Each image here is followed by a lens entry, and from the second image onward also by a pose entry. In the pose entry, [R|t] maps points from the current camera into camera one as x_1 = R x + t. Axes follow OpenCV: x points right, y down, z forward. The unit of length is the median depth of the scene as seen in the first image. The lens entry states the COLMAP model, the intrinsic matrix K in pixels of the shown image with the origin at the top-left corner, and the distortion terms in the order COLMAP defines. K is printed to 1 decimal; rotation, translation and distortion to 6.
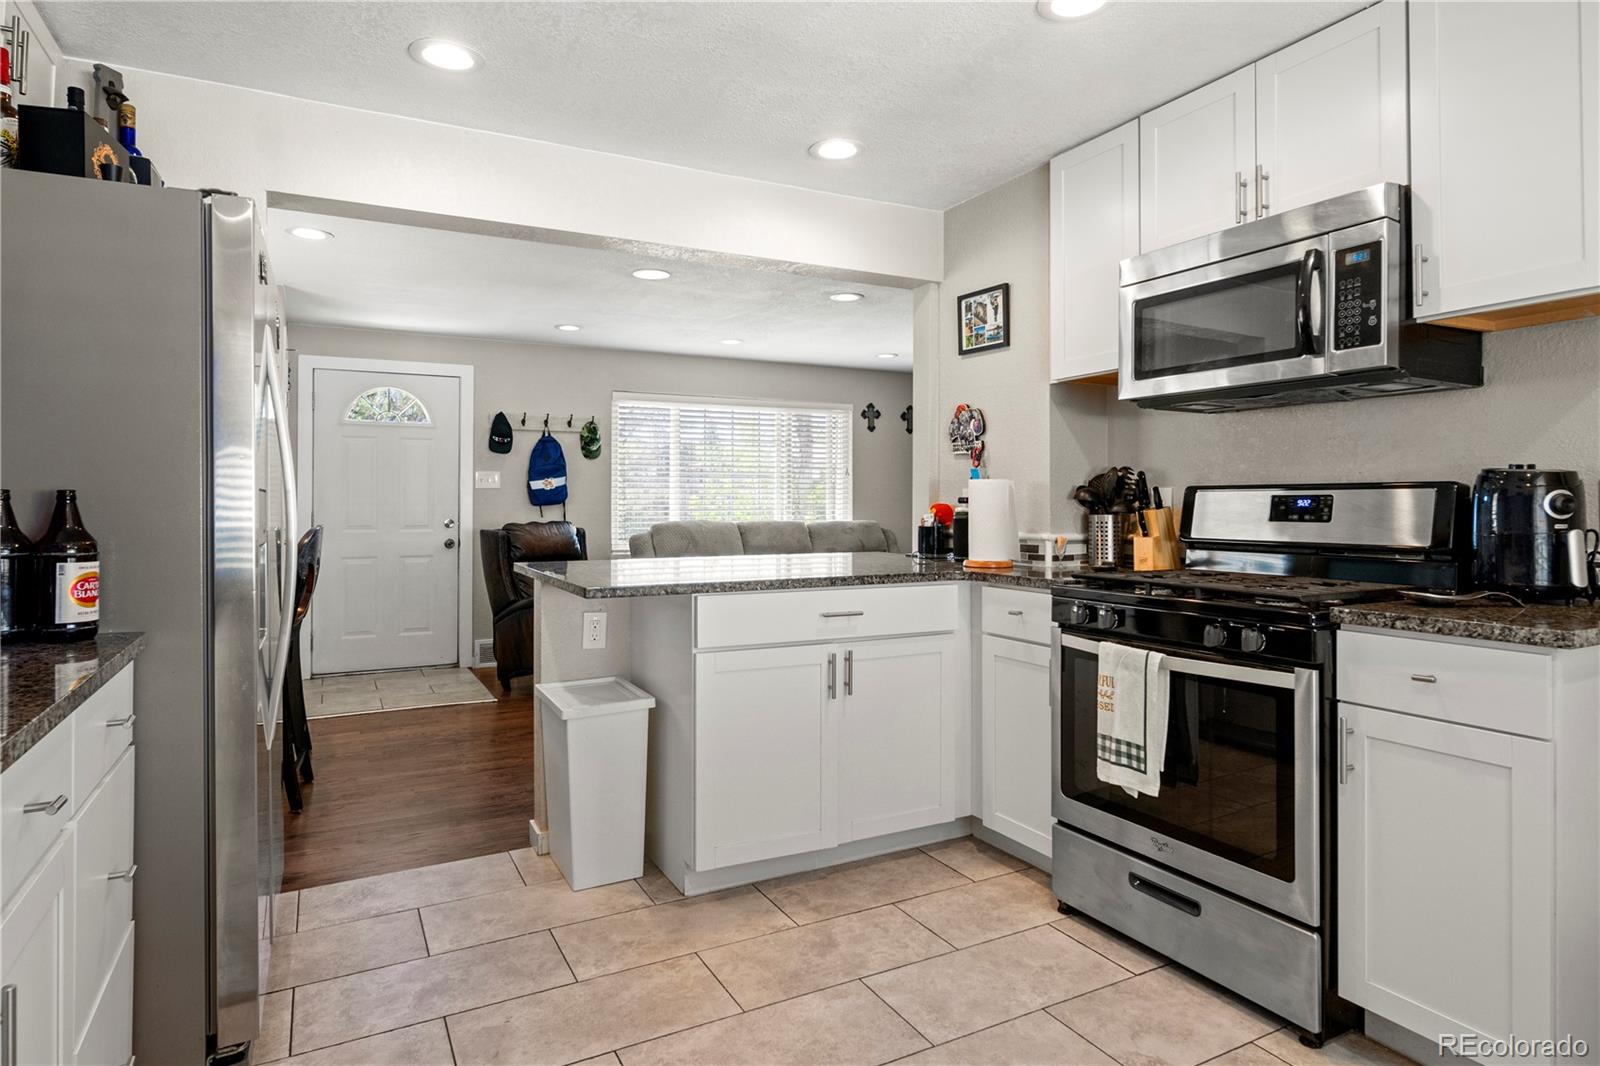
lens RADIAL K [[891.9, 0, 804.5], [0, 891.9, 497.9], [0, 0, 1]] dist [-0.000429, 0.000027]
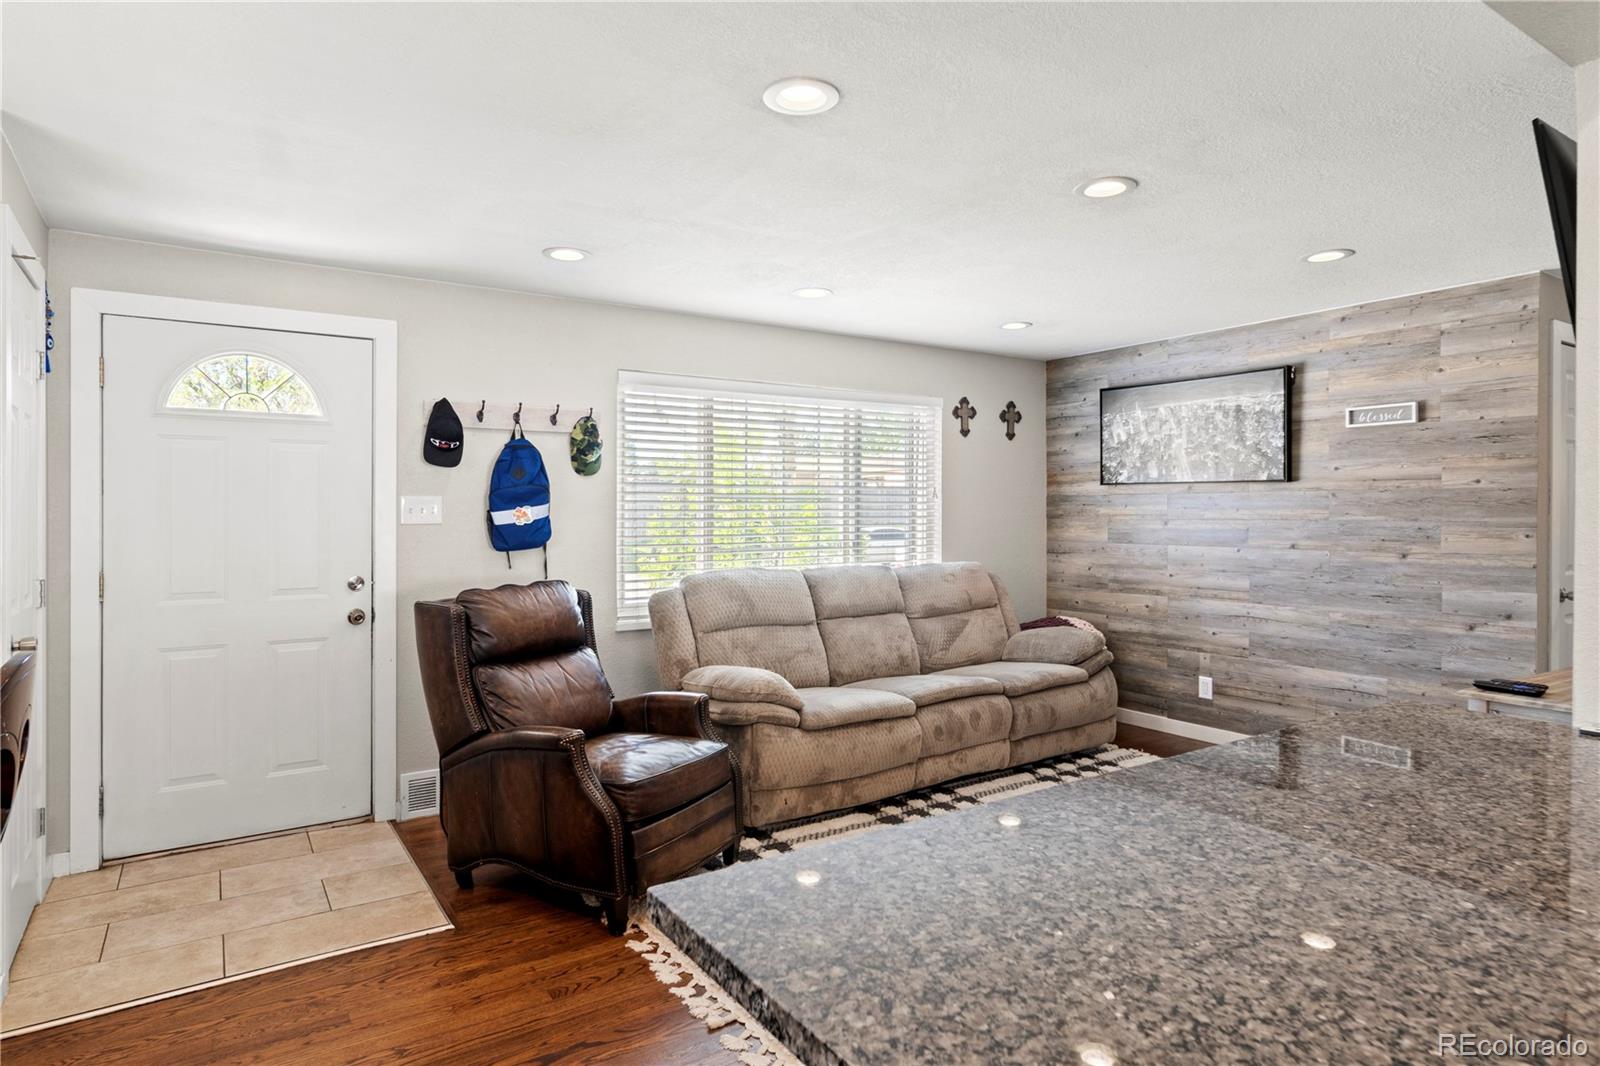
lens RADIAL K [[891.4, 0, 798.3], [0, 891.4, 513.6], [0, 0, 1]] dist [0.001645, 0.000848]
pose [[0.995799, -0.002721, 0.091529, -0.153806], [0.002317, 0.999987, 0.004522, -0.019897], [-0.091540, -0.004291, 0.995792, 0.368669]]
